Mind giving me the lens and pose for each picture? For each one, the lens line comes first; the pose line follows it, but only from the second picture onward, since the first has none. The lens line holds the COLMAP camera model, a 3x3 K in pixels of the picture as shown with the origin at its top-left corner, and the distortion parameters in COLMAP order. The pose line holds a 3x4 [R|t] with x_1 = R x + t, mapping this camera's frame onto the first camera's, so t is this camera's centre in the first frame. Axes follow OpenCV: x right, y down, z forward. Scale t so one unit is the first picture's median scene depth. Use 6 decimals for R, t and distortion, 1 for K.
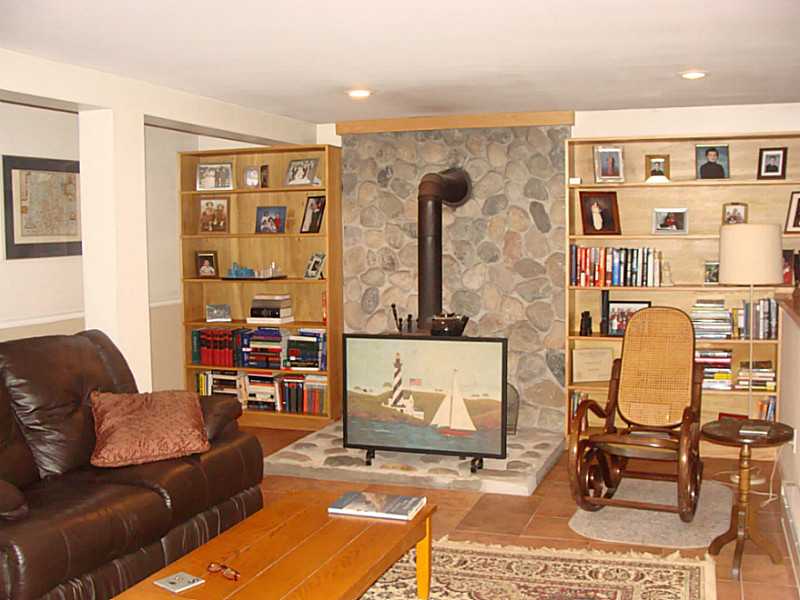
lens RADIAL K [[896.9, 0, 400.0], [0, 896.9, 300.0], [0, 0, 1]] dist [-0.219334, 0.241622]
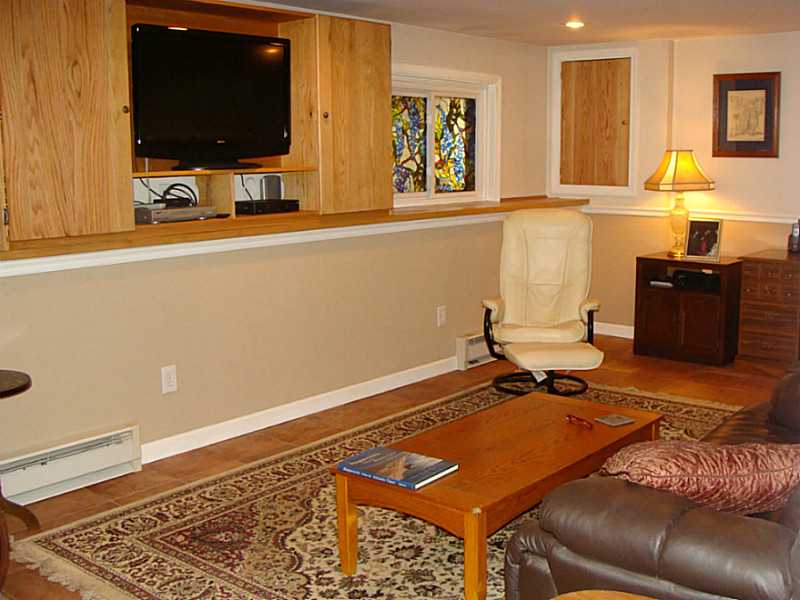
lens RADIAL K [[896.9, 0, 400.0], [0, 896.9, 300.0], [0, 0, 1]] dist [-0.219334, 0.241622]
pose [[-0.933959, -0.029555, 0.356156, -0.308202], [0.051190, 0.975235, 0.215164, -0.099474], [-0.353695, 0.219186, -0.909317, 1.654595]]
